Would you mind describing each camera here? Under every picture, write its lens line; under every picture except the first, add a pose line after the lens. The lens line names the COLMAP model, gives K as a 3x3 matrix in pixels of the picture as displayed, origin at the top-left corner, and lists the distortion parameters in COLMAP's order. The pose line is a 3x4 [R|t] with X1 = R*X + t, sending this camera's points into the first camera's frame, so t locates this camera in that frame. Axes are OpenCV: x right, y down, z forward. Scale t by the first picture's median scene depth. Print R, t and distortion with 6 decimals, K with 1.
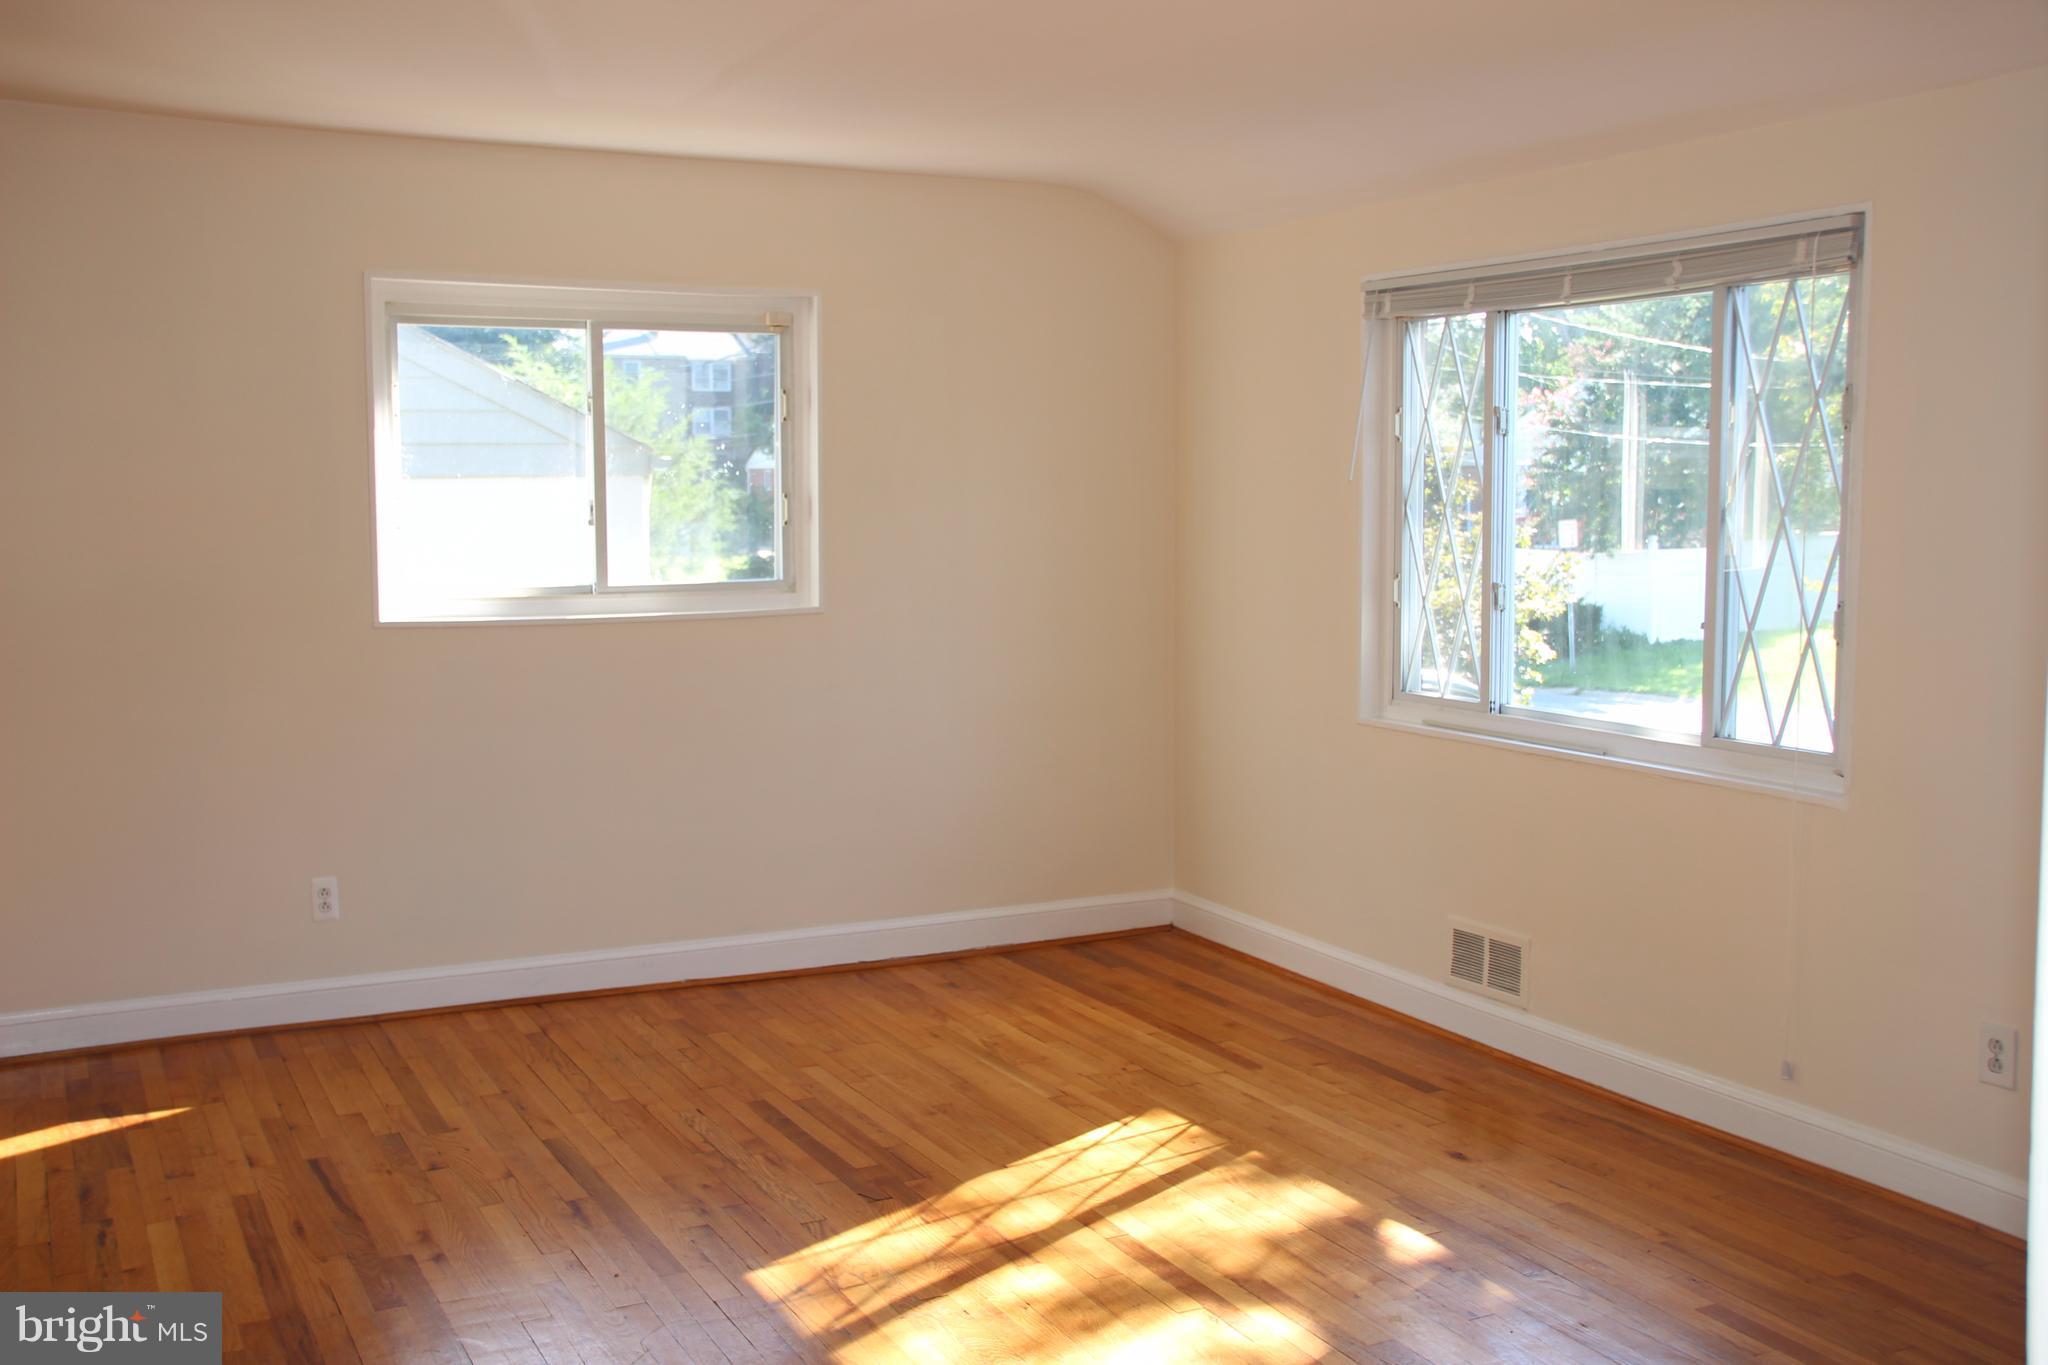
lens RADIAL K [[1987.2, 0, 991.3], [0, 1987.2, 679.9], [0, 0, 1]] dist [-0.138503, 0.353550]
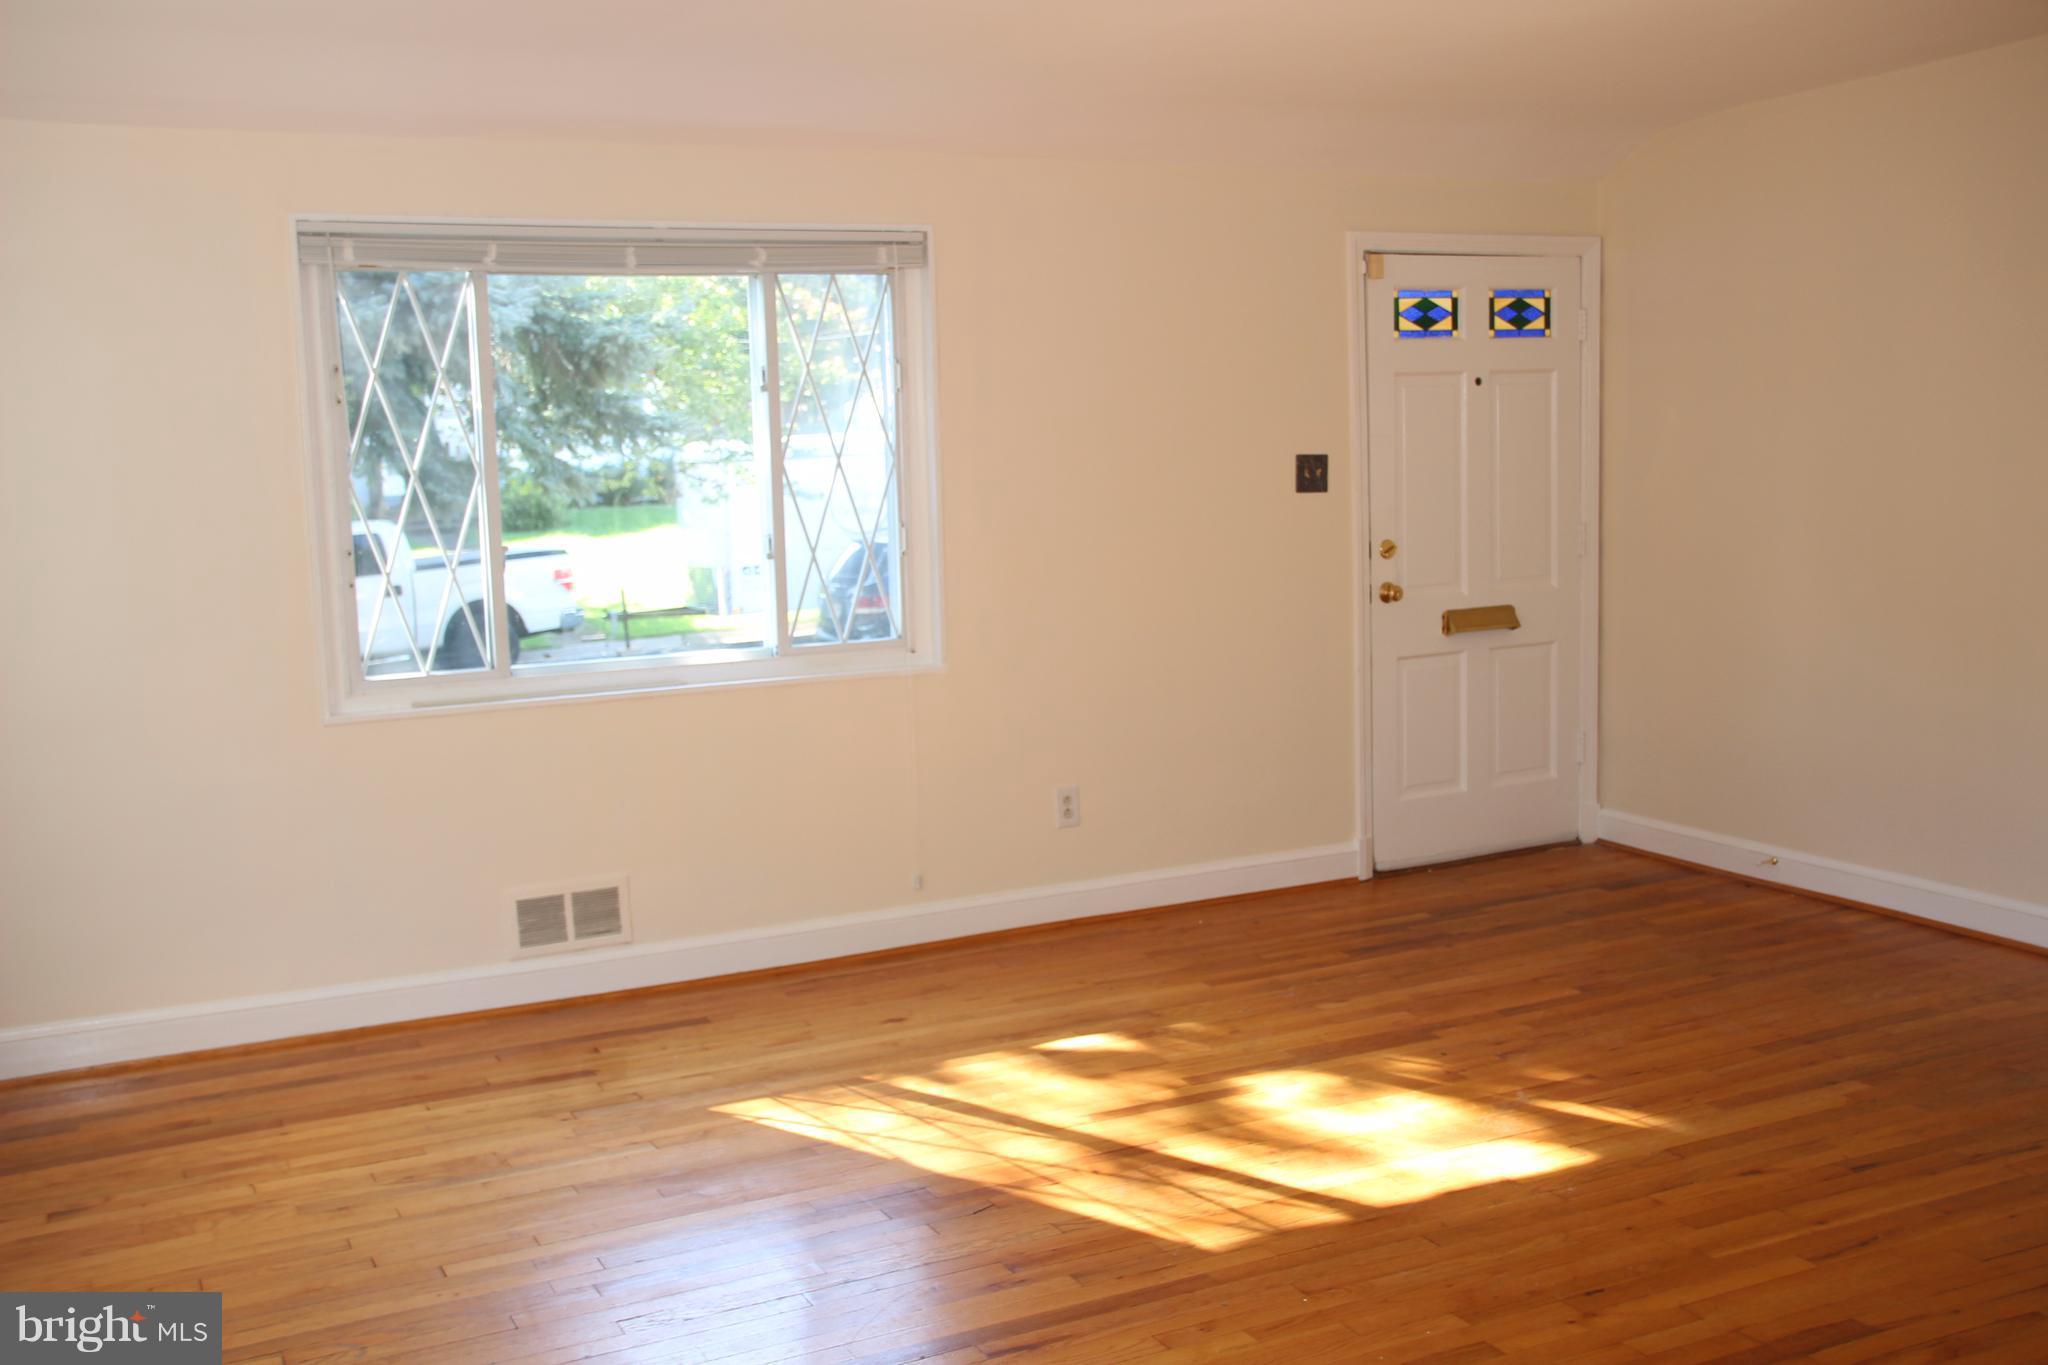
lens RADIAL K [[1987.2, 0, 991.3], [0, 1987.2, 679.9], [0, 0, 1]] dist [-0.138503, 0.353550]
pose [[0.017450, -0.116457, 0.993042, -0.852400], [0.130166, 0.985006, 0.113227, -0.073451], [-0.991339, 0.127285, 0.032347, 0.852715]]
